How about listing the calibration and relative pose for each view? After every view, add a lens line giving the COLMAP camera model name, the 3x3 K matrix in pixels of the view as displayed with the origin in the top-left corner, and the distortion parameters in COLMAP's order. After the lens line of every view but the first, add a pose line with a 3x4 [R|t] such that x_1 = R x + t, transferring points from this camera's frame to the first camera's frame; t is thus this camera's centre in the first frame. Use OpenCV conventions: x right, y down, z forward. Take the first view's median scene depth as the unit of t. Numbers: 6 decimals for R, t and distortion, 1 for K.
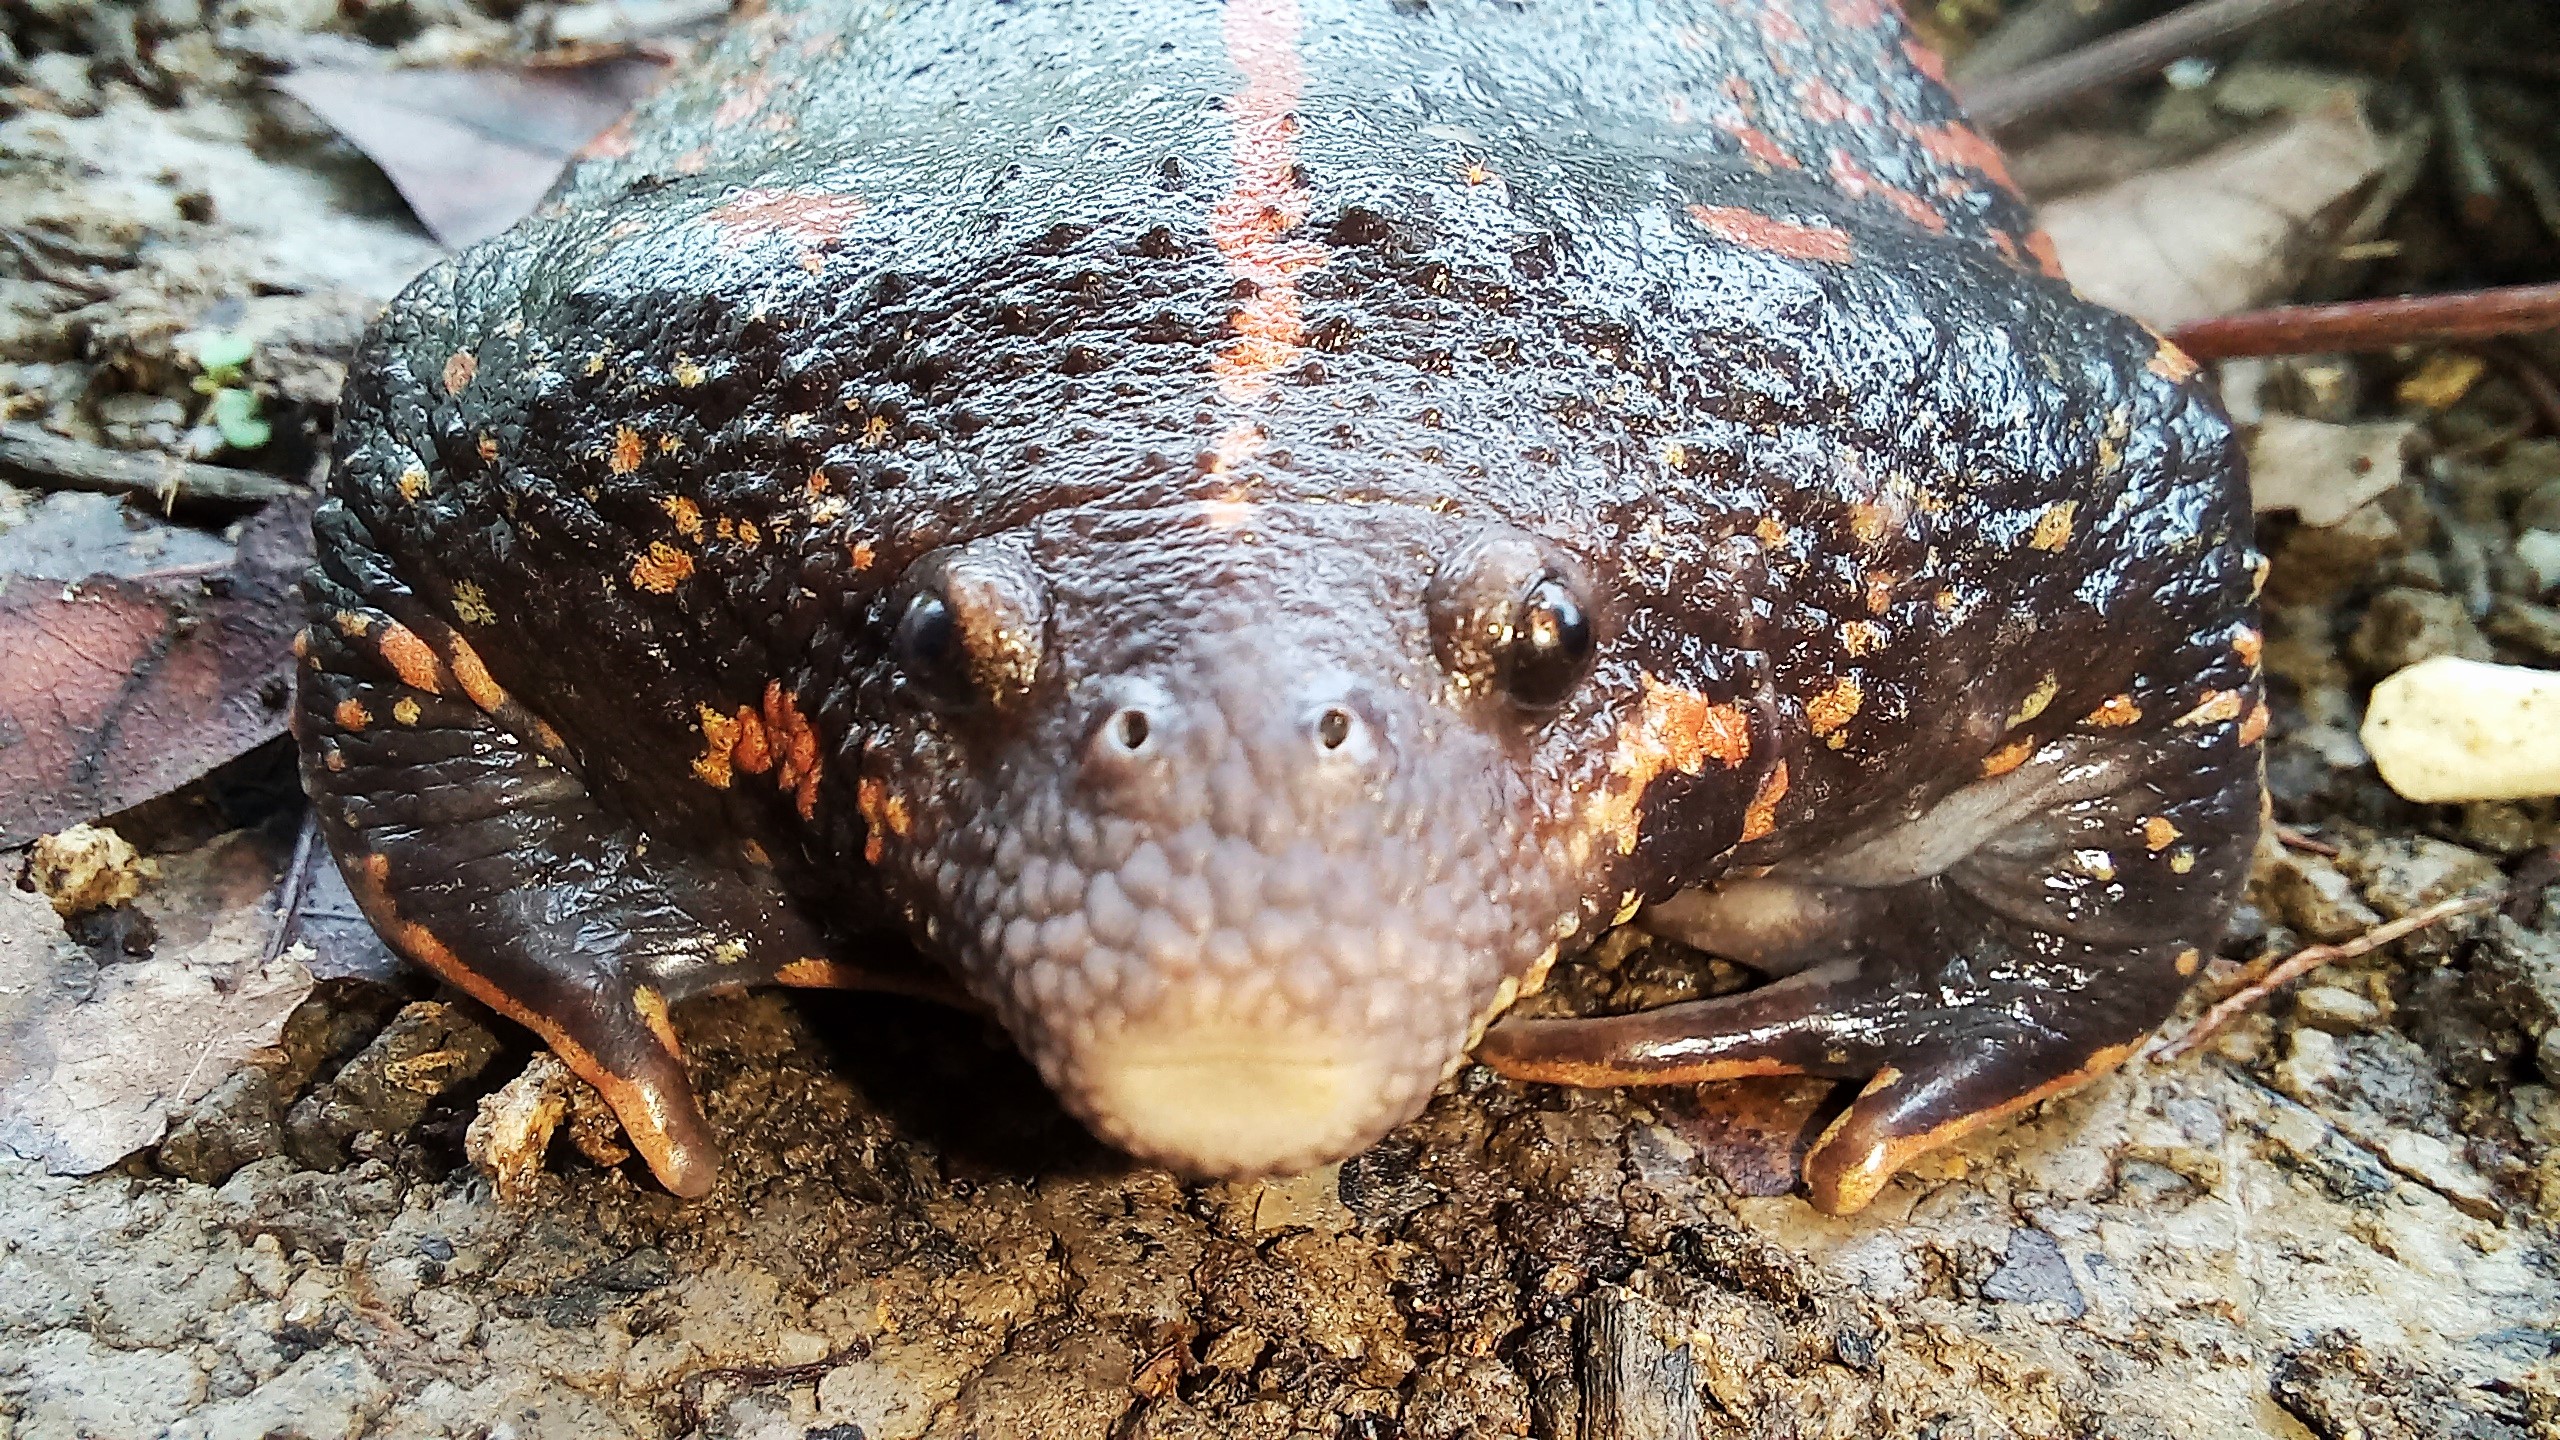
lens RADIAL K [[2075.9, 0, 1257.8], [0, 2075.9, 722.7], [0, 0, 1]] dist [-0.062352, 0.083221]
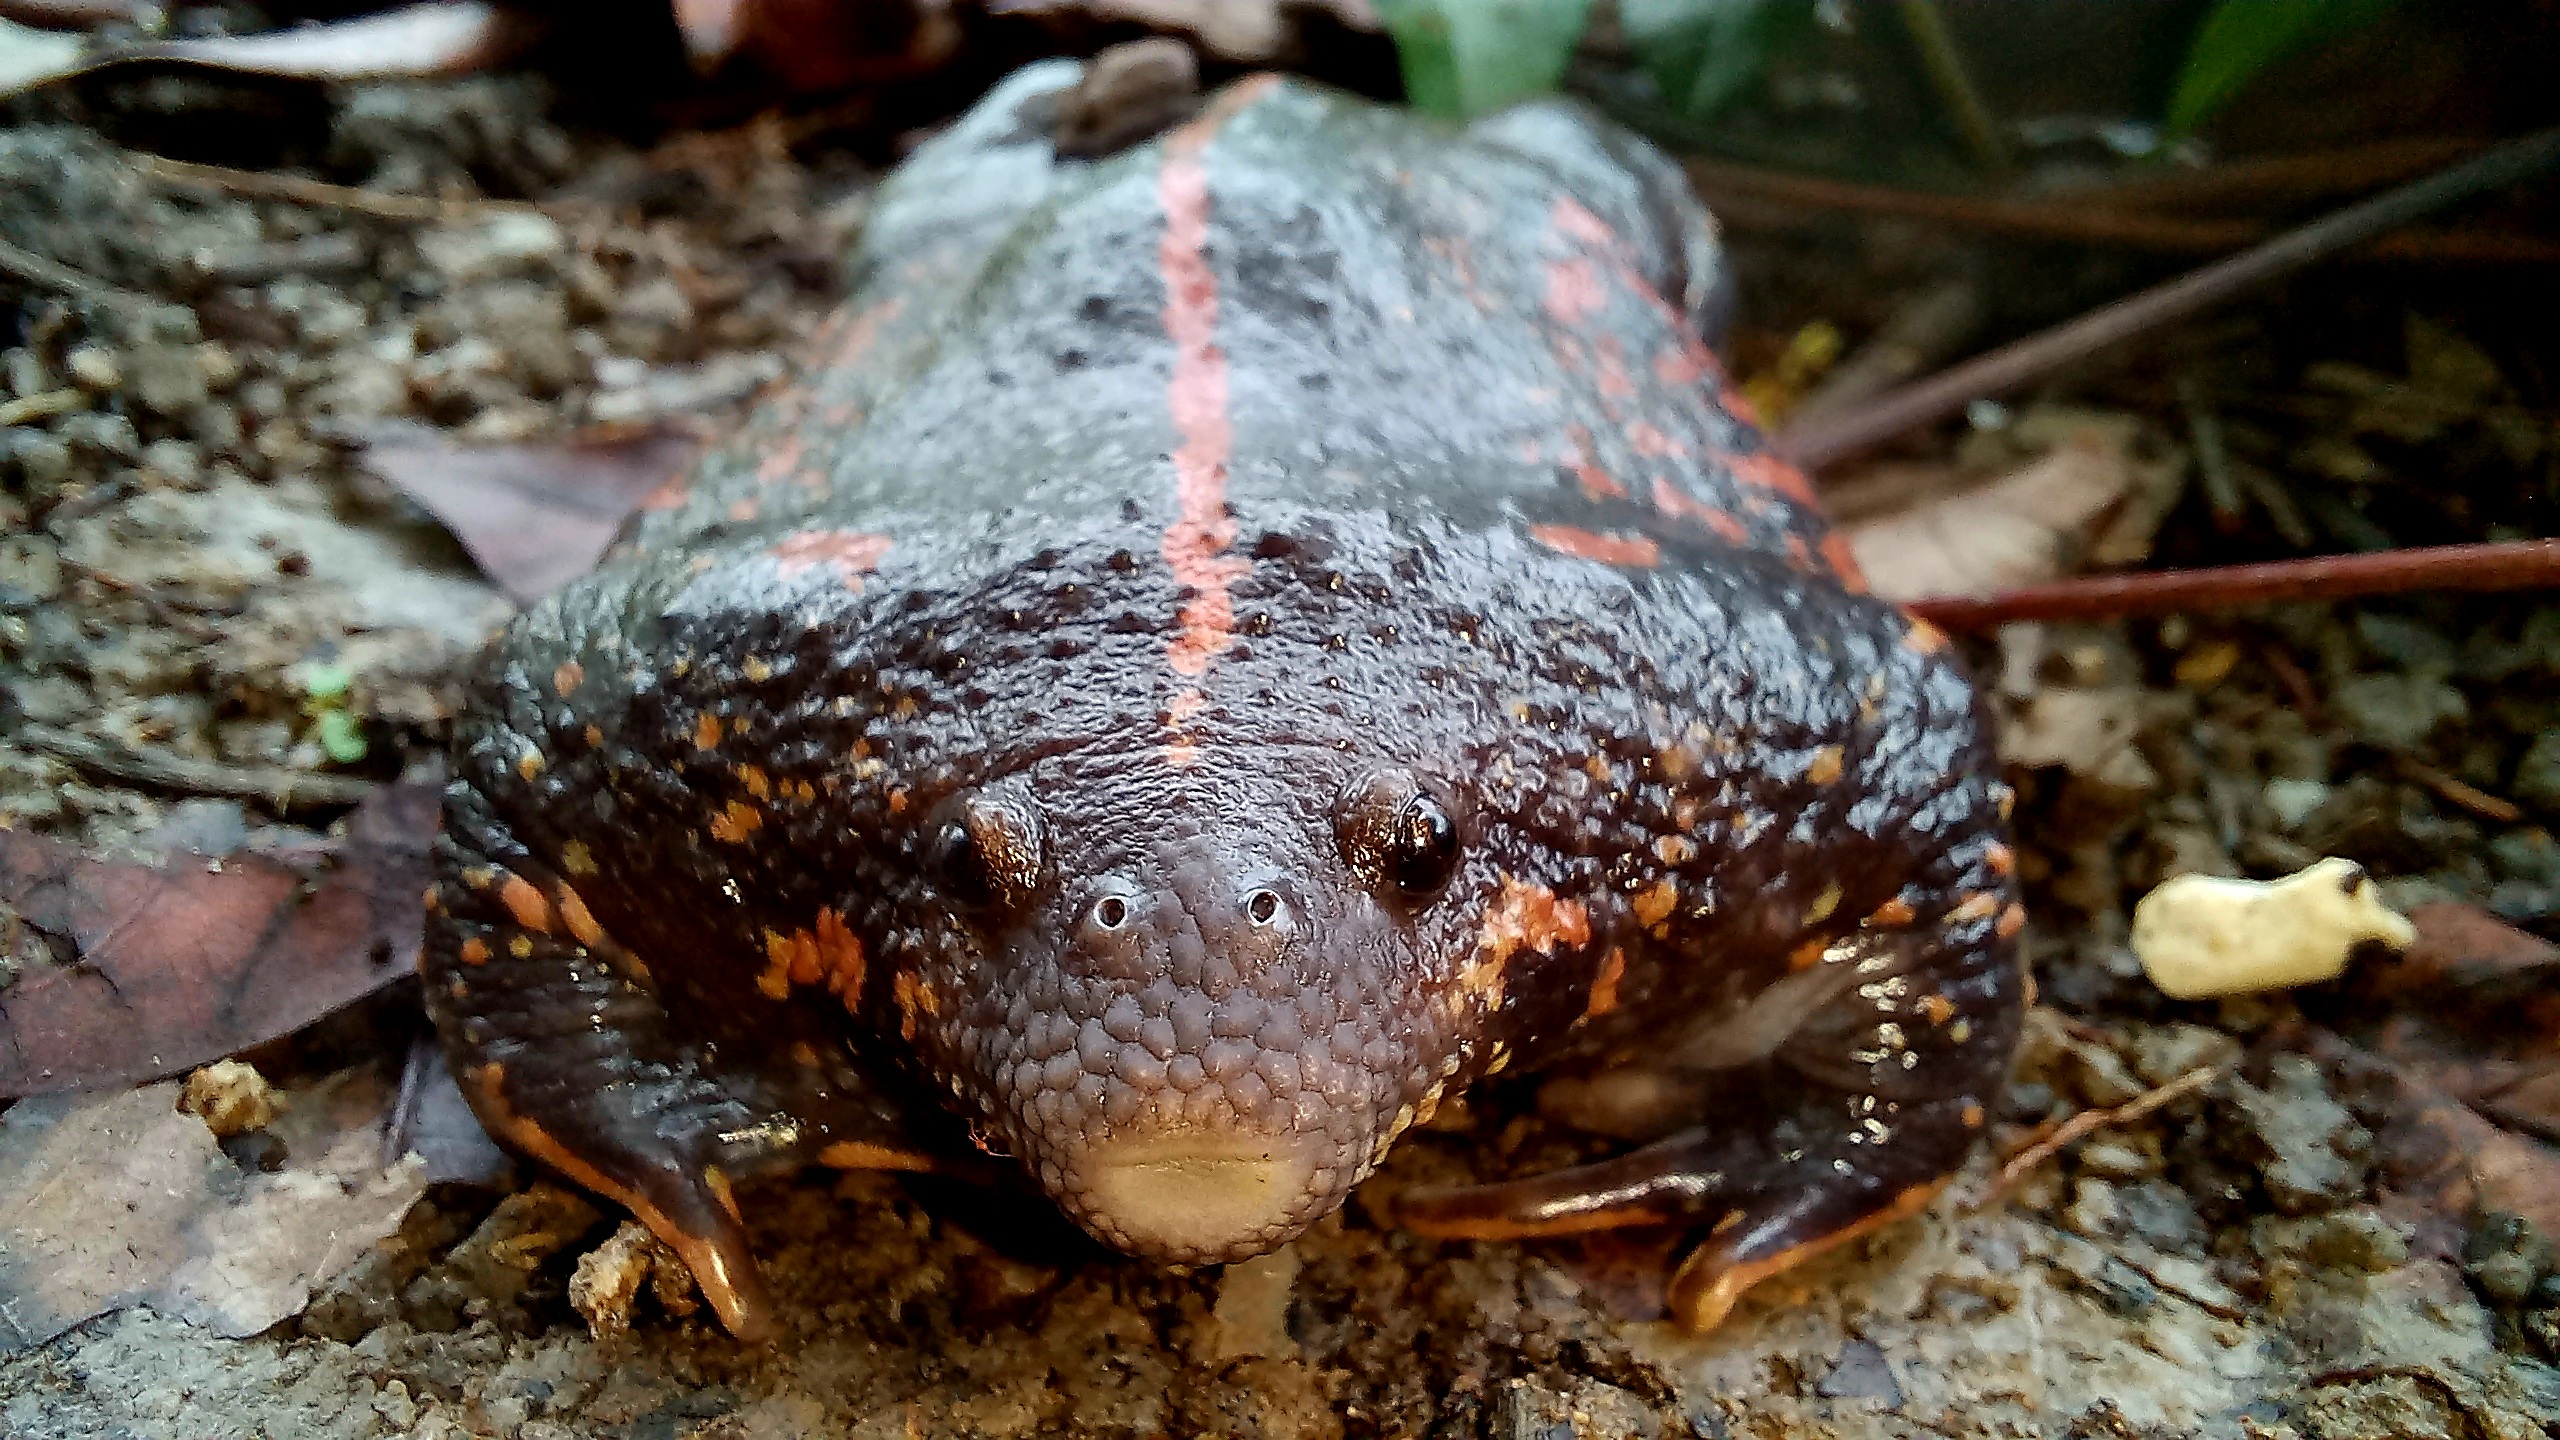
lens RADIAL K [[2075.9, 0, 1257.8], [0, 2075.9, 722.7], [0, 0, 1]] dist [-0.062352, 0.083221]
pose [[0.999408, -0.025649, 0.022926, 0.004561], [0.029109, 0.985656, -0.166236, 0.081910], [-0.018333, 0.166804, 0.985820, -0.255995]]
